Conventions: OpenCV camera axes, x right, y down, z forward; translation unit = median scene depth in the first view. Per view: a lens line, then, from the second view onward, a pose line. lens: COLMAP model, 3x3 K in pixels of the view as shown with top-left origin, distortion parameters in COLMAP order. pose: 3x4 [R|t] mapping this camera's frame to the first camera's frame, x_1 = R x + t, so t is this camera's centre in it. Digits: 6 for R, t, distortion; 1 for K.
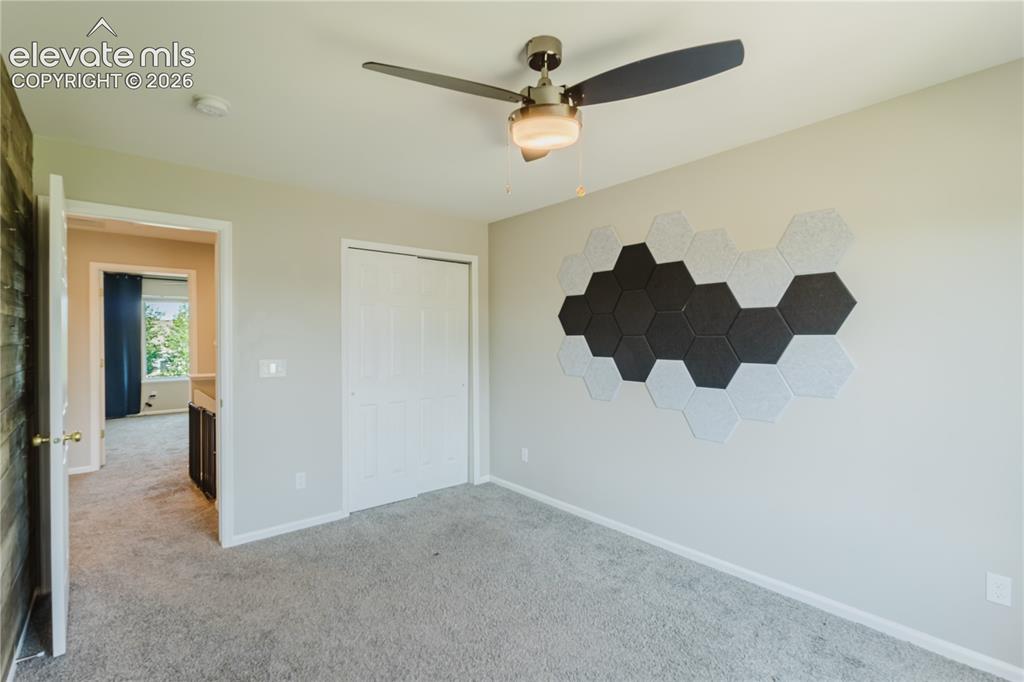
lens RADIAL K [[467.3, 0, 515.0], [0, 467.3, 340.7], [0, 0, 1]] dist [0.006873, -0.003341]
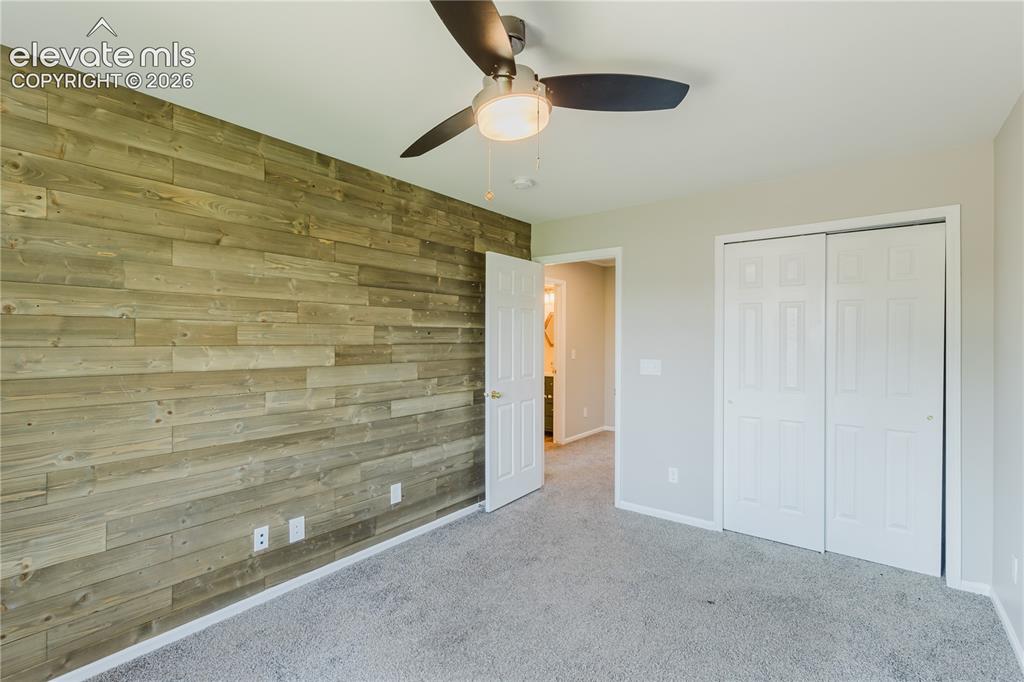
lens RADIAL K [[467.3, 0, 512.5], [0, 467.3, 340.3], [0, 0, 1]] dist [0.006873, -0.003341]
pose [[0.211758, 0.005032, -0.977309, 0.483982], [-0.011775, 0.999927, 0.002597, -0.004482], [0.977251, 0.010957, 0.211802, 0.405172]]
